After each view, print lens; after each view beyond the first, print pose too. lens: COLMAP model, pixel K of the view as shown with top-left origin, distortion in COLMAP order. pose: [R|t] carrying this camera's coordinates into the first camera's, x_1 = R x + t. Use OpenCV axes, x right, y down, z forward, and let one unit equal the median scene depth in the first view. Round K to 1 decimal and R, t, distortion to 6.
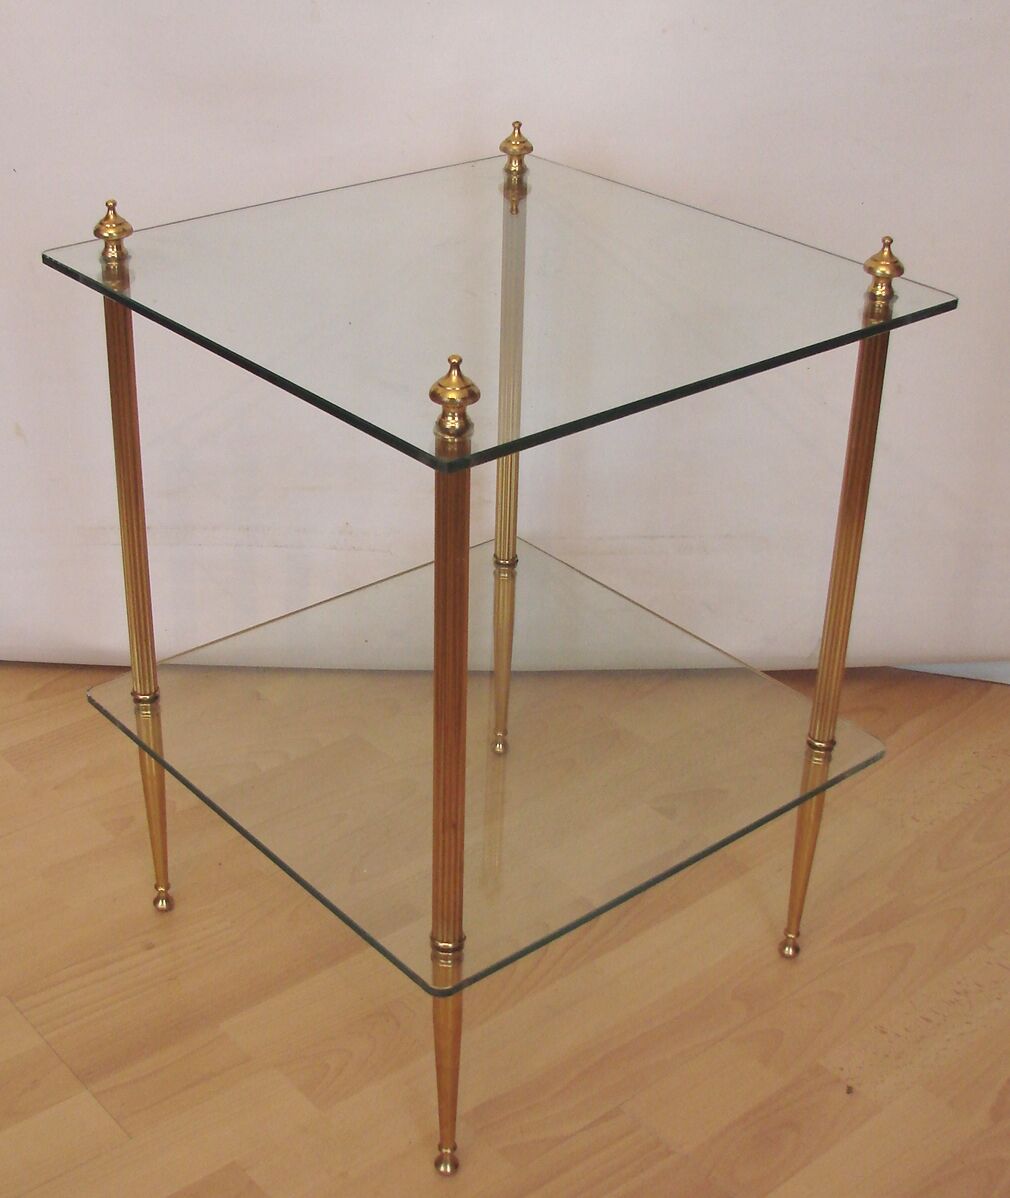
lens RADIAL K [[1745.9, 0, 505.0], [0, 1745.9, 599.0], [0, 0, 1]] dist [-0.188646, -0.041344]
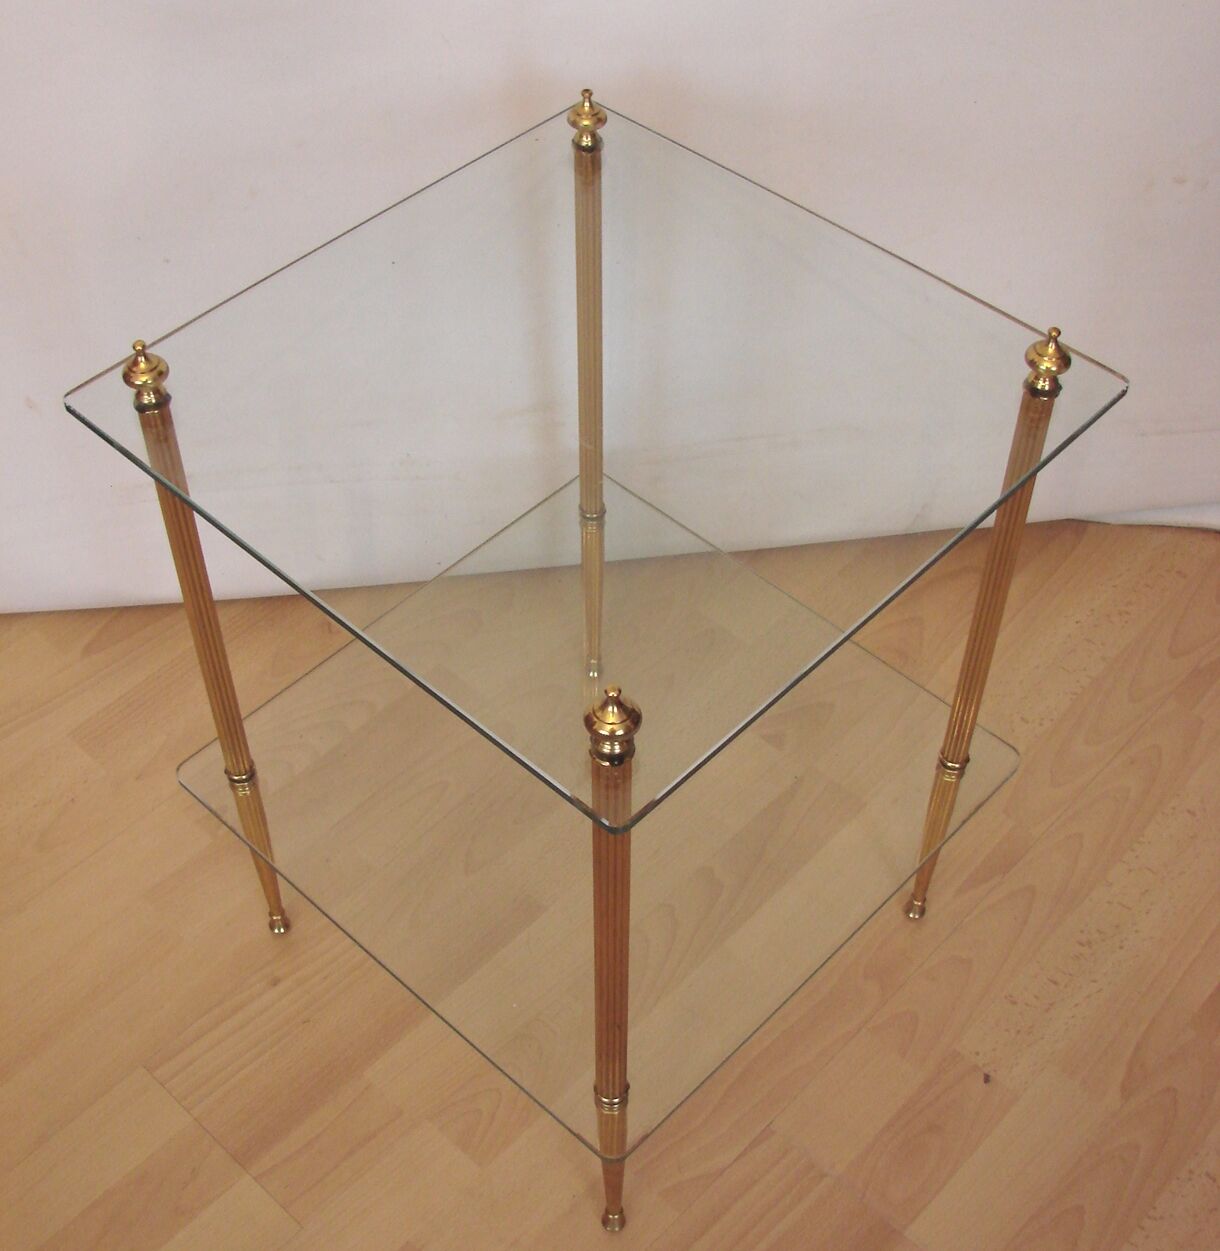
lens RADIAL K [[1747.0, 0, 636.4], [0, 1747.0, 629.8], [0, 0, 1]] dist [-0.191687, 0.074896]
pose [[0.993589, -0.093072, 0.064180, -0.049002], [0.066279, 0.939434, 0.336260, -0.322803], [-0.091590, -0.329851, 0.939580, 0.130999]]
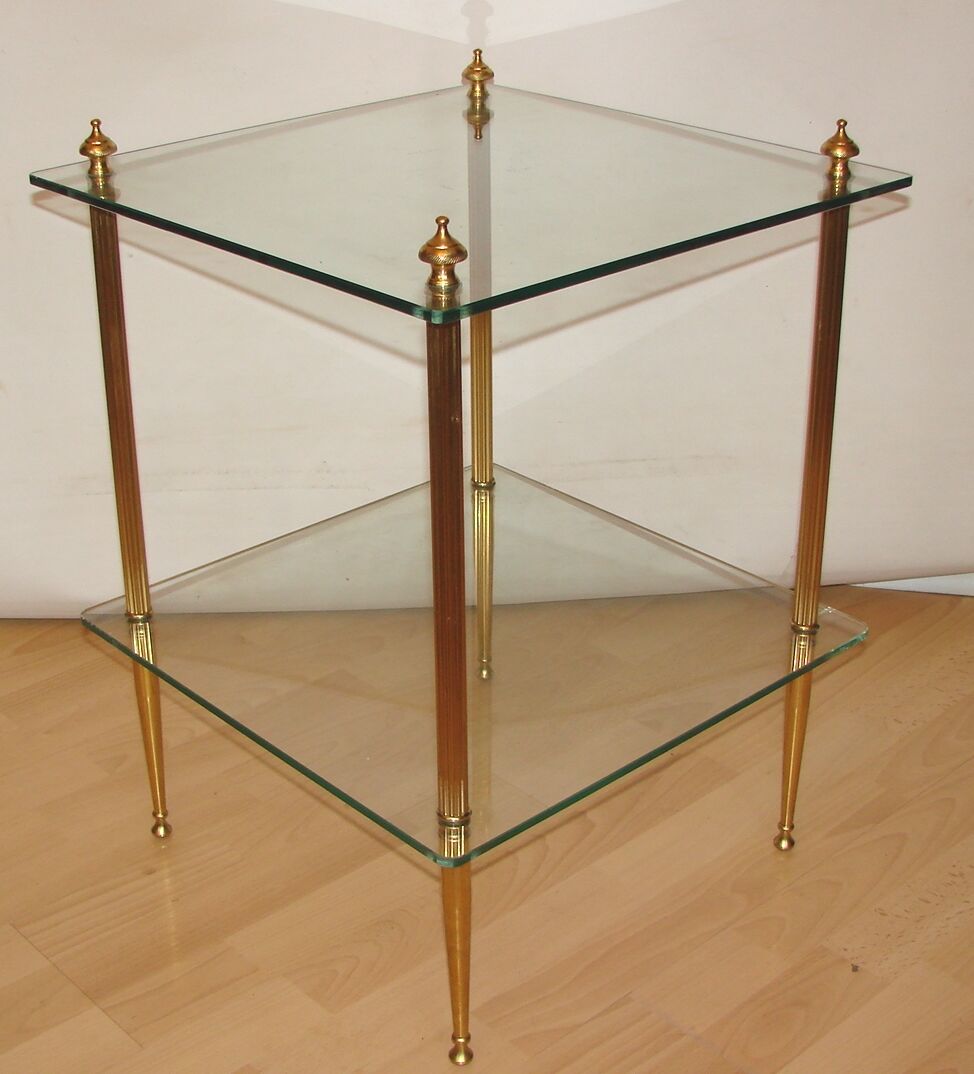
lens RADIAL K [[1745.6, 0, 492.9], [0, 1745.6, 513.6], [0, 0, 1]] dist [-0.208328, 0.075821]
pose [[0.998609, -0.047527, 0.022826, -0.021276], [0.048991, 0.996441, -0.068597, 0.077008], [-0.019485, 0.069619, 0.997383, -0.019746]]
